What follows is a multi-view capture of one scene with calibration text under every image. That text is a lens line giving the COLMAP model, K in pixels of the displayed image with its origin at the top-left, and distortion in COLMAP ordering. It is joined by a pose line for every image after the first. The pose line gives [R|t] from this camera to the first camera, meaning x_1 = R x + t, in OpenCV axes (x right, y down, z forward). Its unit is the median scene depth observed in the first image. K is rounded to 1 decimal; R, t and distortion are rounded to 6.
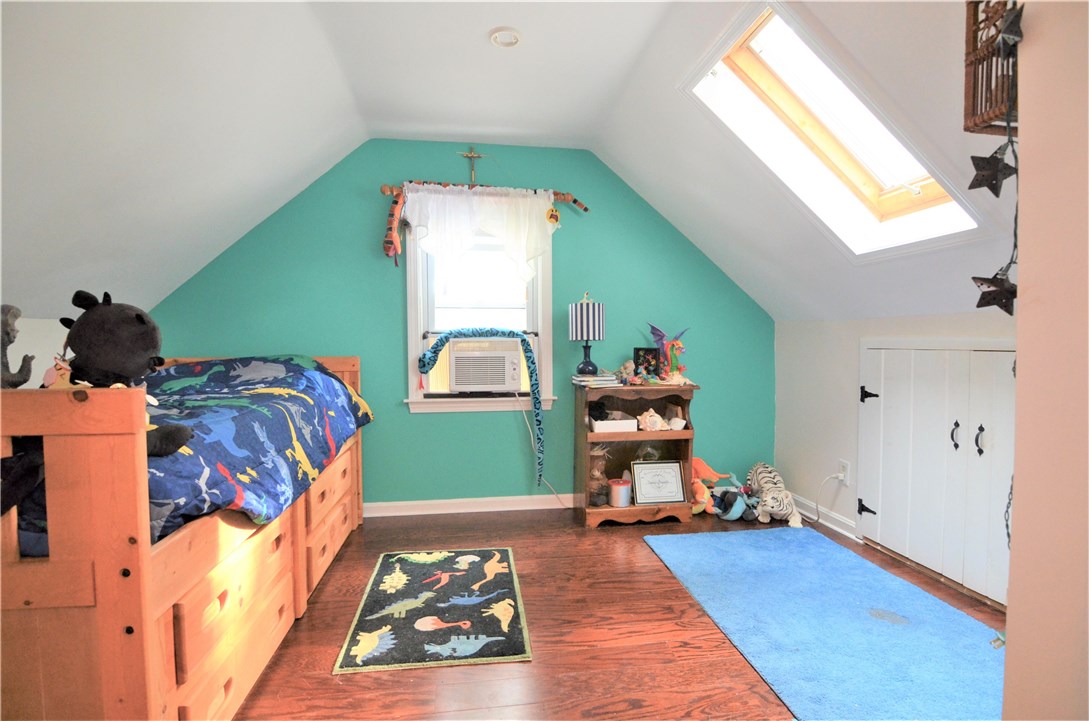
lens RADIAL K [[525.5, 0, 544.5], [0, 525.5, 360.5], [0, 0, 1]] dist [-0.000289, -0.014395]
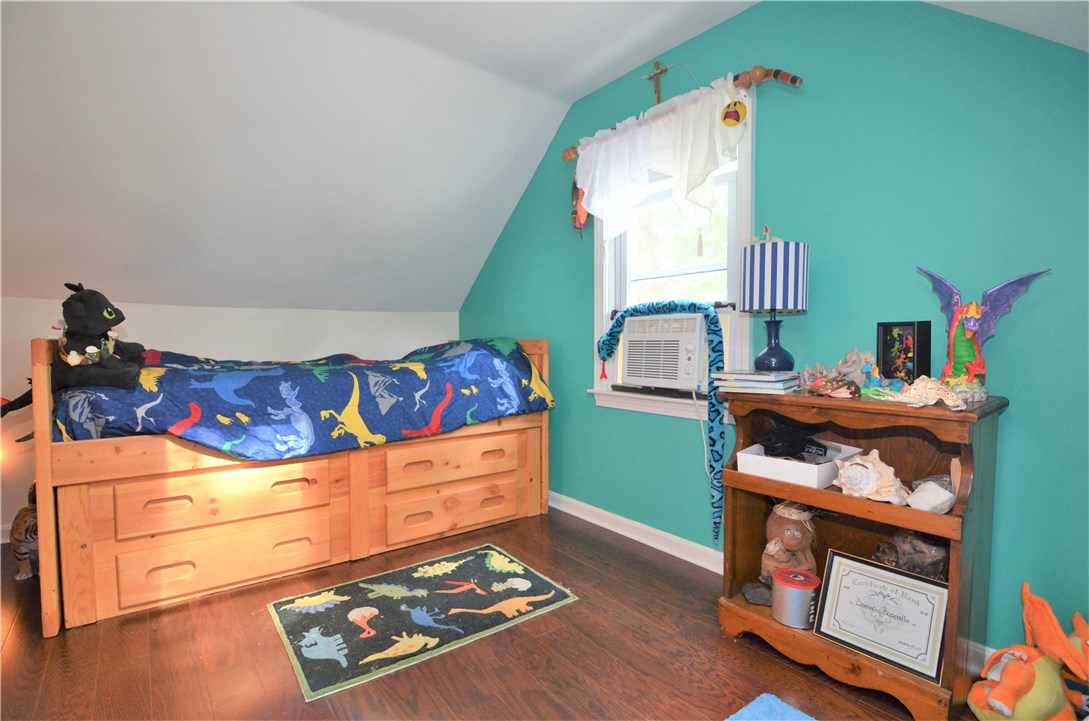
lens RADIAL K [[525.5, 0, 544.5], [0, 525.5, 360.5], [0, 0, 1]] dist [-0.000289, -0.014395]
pose [[0.489546, 0.032476, -0.871372, 0.479885], [-0.032384, 0.999294, 0.019050, 0.012857], [0.871376, 0.018893, 0.490252, 0.528656]]
